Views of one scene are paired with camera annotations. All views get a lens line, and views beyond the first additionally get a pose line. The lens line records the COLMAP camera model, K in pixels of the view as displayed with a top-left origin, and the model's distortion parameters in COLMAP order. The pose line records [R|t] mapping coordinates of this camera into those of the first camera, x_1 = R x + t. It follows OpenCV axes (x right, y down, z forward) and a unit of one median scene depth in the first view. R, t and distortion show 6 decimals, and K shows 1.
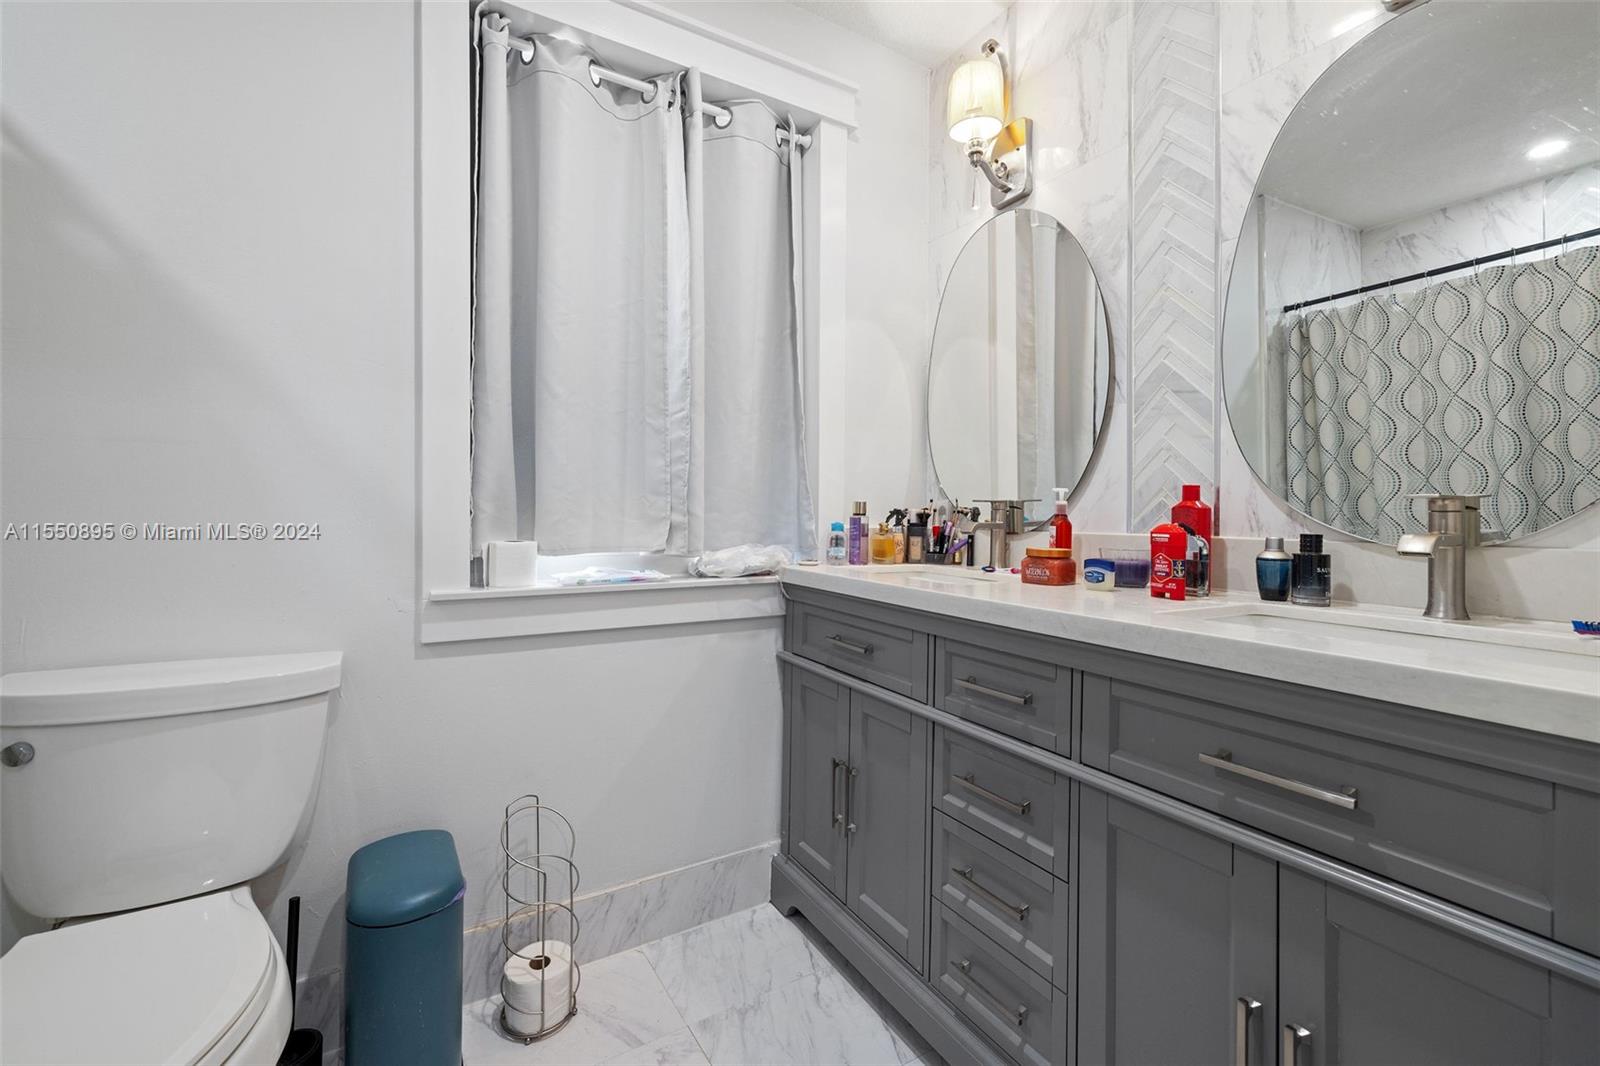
lens RADIAL K [[669.3, 0, 789.5], [0, 669.3, 508.8], [0, 0, 1]] dist [0.001425, 0.000347]
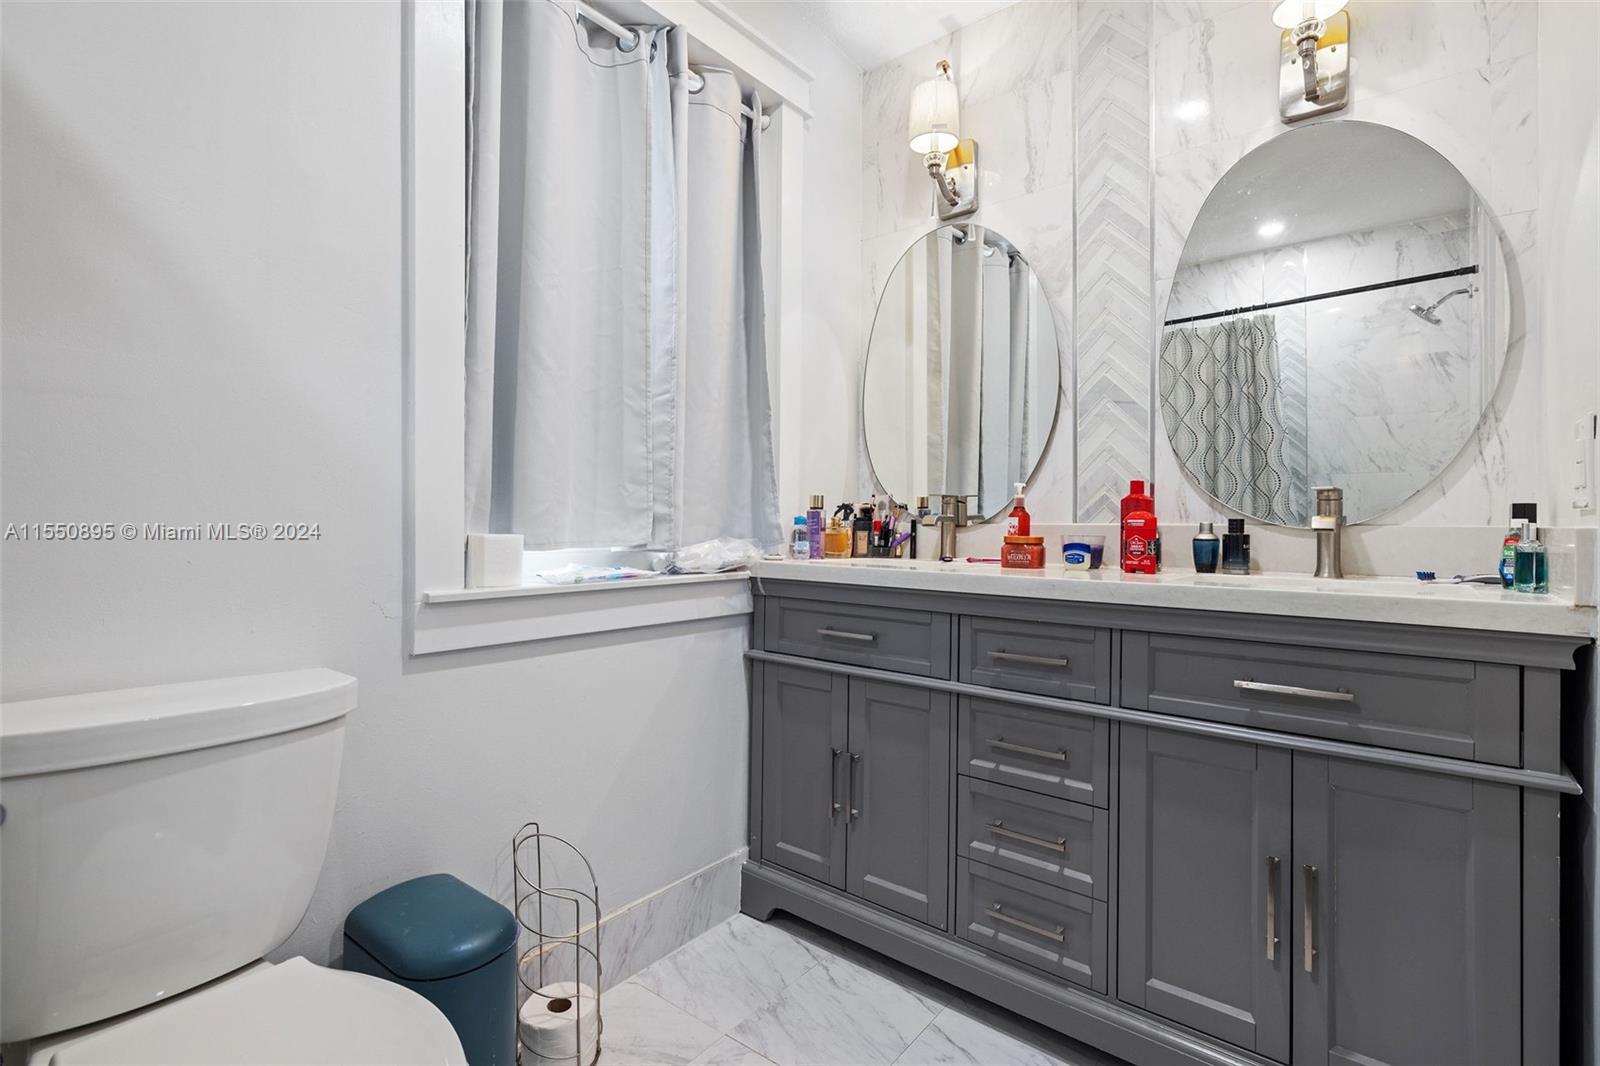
lens RADIAL K [[746.9, 0, 803.9], [0, 746.9, 519.5], [0, 0, 1]] dist [-0.005575, -0.000411]
pose [[0.936306, -0.000657, 0.351186, -0.360011], [-0.000470, 0.999995, 0.003126, 0.025428], [-0.351186, -0.003092, 0.936301, -0.032086]]
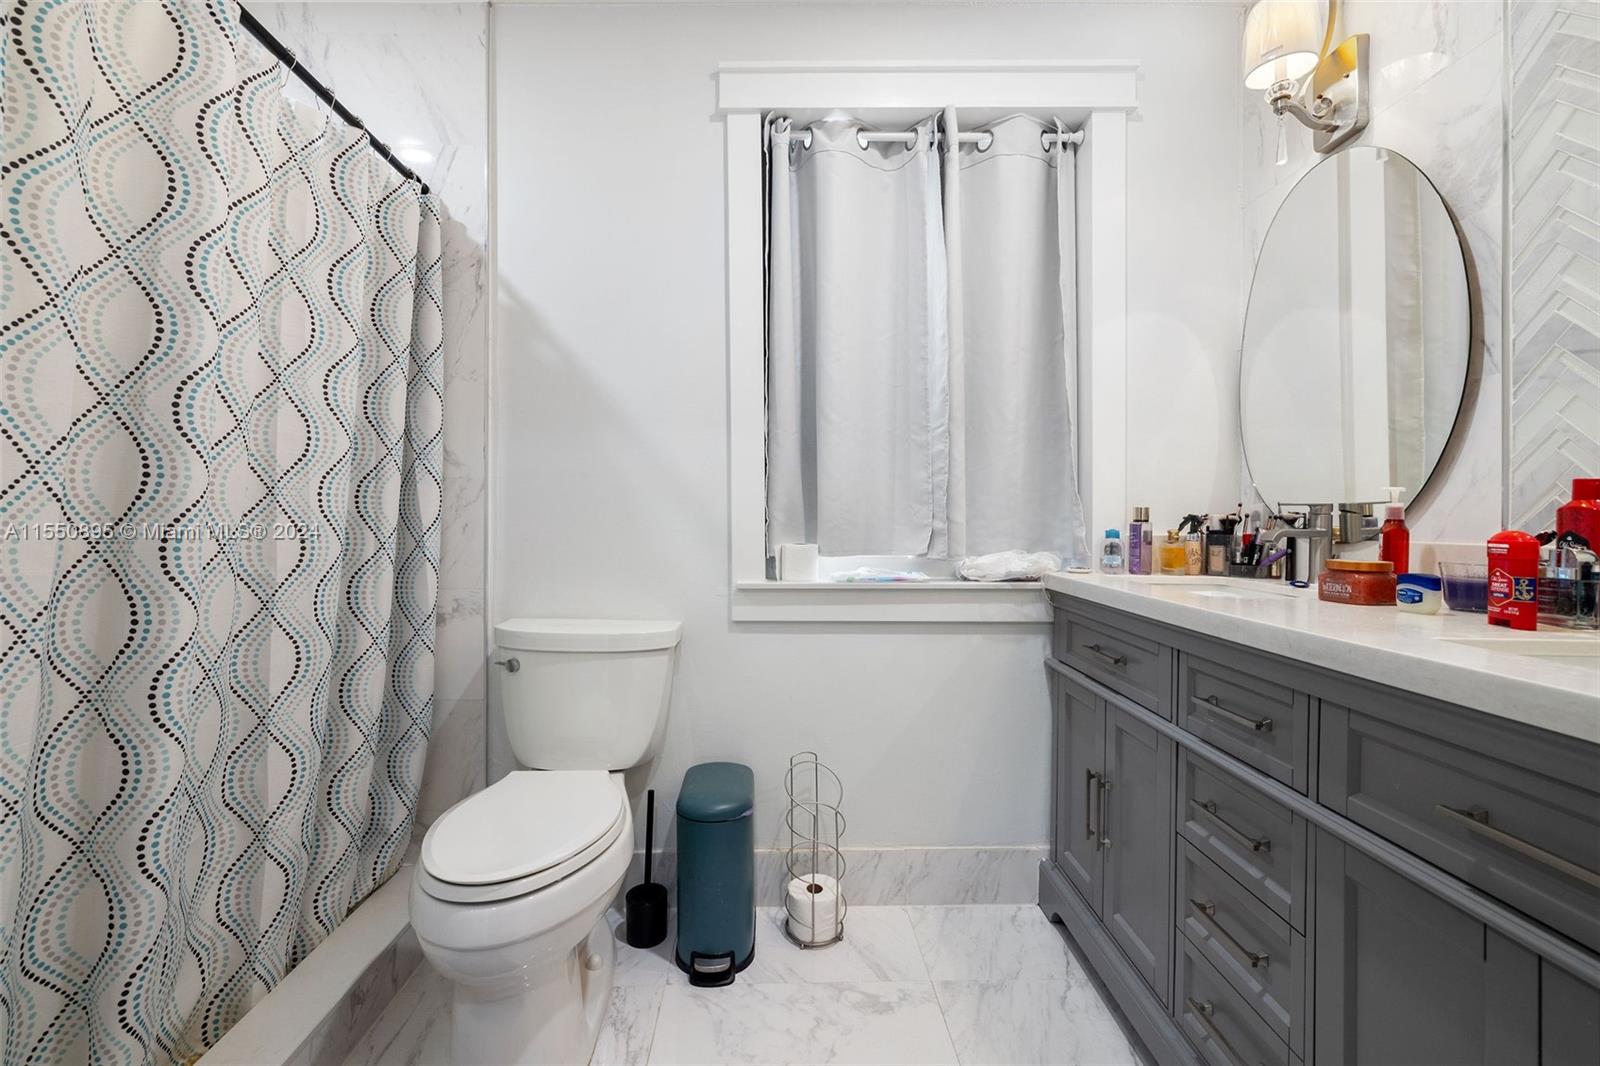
lens RADIAL K [[668.5, 0, 794.4], [0, 668.5, 521.0], [0, 0, 1]] dist [0.002510, 0.000199]
pose [[0.868434, -0.004582, -0.495784, 0.176026], [0.007596, 0.999963, 0.004064, 0.001288], [0.495747, -0.007295, 0.868436, -0.062790]]
